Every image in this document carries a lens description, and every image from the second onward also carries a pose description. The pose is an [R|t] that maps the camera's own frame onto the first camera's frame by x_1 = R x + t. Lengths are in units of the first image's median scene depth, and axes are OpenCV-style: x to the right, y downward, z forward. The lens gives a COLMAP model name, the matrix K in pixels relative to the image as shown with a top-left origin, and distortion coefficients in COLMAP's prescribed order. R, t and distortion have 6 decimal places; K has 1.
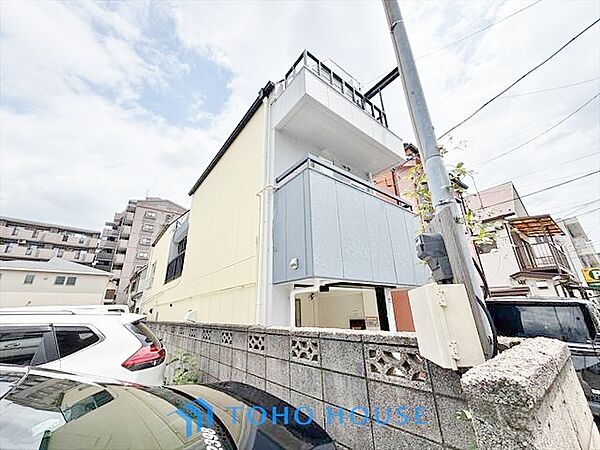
lens RADIAL K [[240.1, 0, 297.3], [0, 240.1, 224.7], [0, 0, 1]] dist [-0.000458, -0.000065]
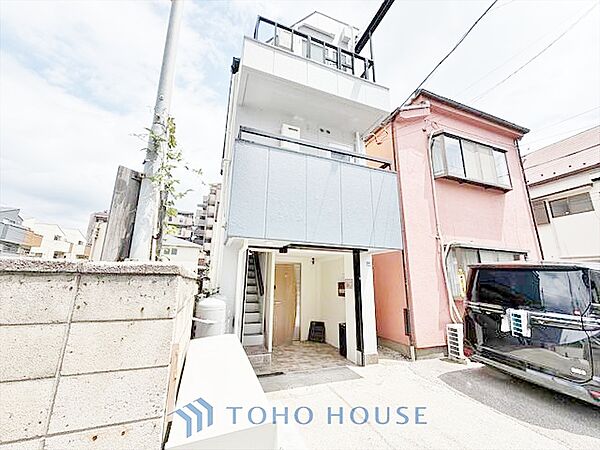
lens RADIAL K [[239.2, 0, 300.0], [0, 239.2, 225.0], [0, 0, 1]] dist [0.000945, -0.000001]
pose [[0.954633, -0.033578, -0.295886, 0.176655], [0.066779, 0.992455, 0.102826, 0.016734], [0.290201, -0.117920, 0.949673, 0.004165]]
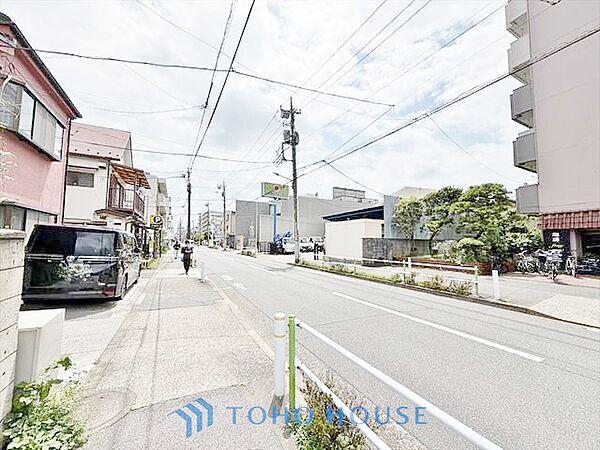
lens RADIAL K [[238.7, 0, 299.8], [0, 238.7, 225.6], [0, 0, 1]] dist [-0.000431, -0.000098]
pose [[0.171176, 0.095211, 0.980629, -0.026096], [-0.348721, 0.936744, -0.030078, -0.019962], [-0.921462, -0.336817, 0.193550, -0.106454]]
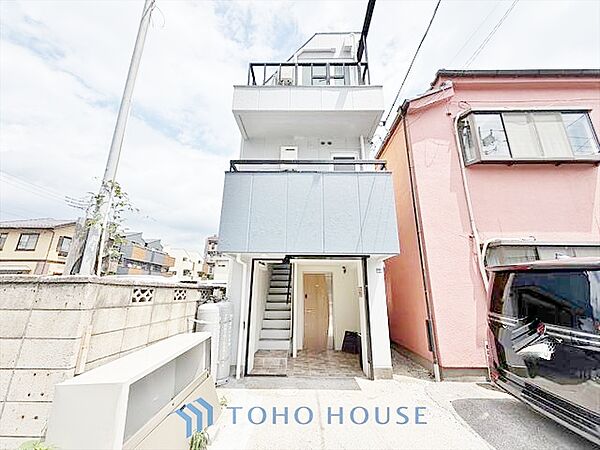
lens RADIAL K [[238.7, 0, 299.8], [0, 238.7, 225.6], [0, 0, 1]] dist [-0.000431, -0.000098]
pose [[0.778976, -0.139090, -0.611432, 0.314476], [0.187224, 0.982201, 0.015094, 0.031363], [0.598450, -0.126233, 0.791153, 0.046763]]
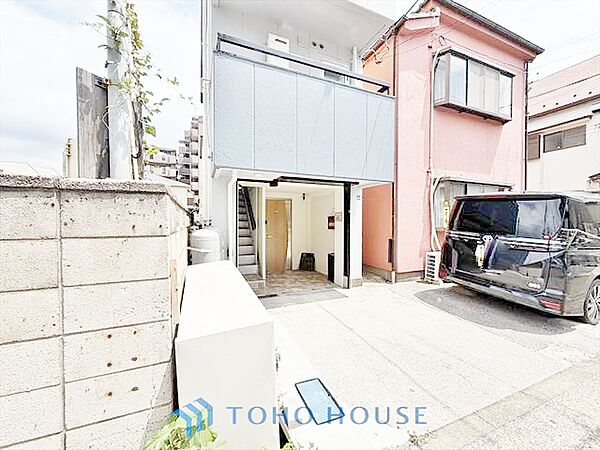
lens RADIAL K [[239.2, 0, 300.0], [0, 239.2, 225.0], [0, 0, 1]] dist [0.000945, -0.000001]
pose [[0.965943, 0.029163, -0.257107, 0.174994], [0.064702, 0.934842, 0.349119, 0.026353], [0.250535, -0.353864, 0.901117, 0.004164]]
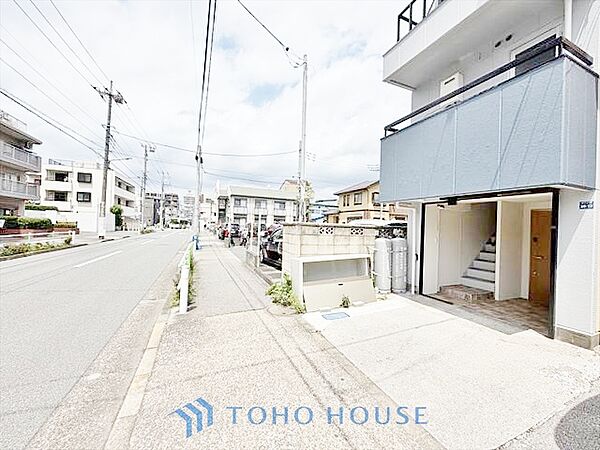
lens RADIAL K [[238.7, 0, 299.8], [0, 238.7, 225.6], [0, 0, 1]] dist [-0.000431, -0.000098]
pose [[-0.254965, 0.012779, -0.966866, 0.502647], [0.306308, 0.949484, -0.068225, 0.076940], [0.917152, -0.313554, -0.246000, 0.193700]]
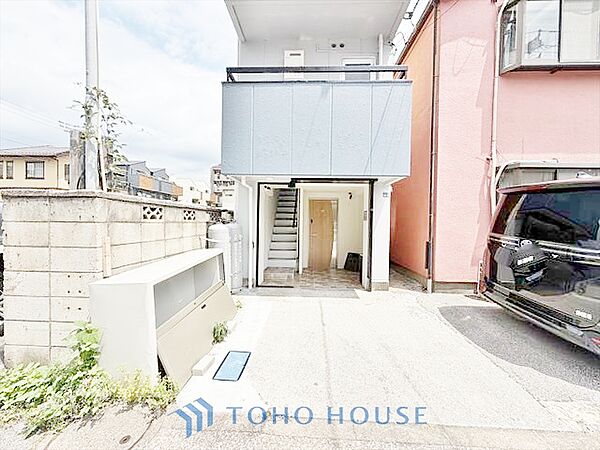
lens RADIAL K [[238.7, 0, 299.8], [0, 238.7, 225.6], [0, 0, 1]] dist [-0.000431, -0.000098]
pose [[0.762754, 0.046042, -0.645047, 0.311647], [0.188791, 0.938157, 0.290205, 0.042506], [0.618517, -0.343134, 0.706891, 0.047955]]
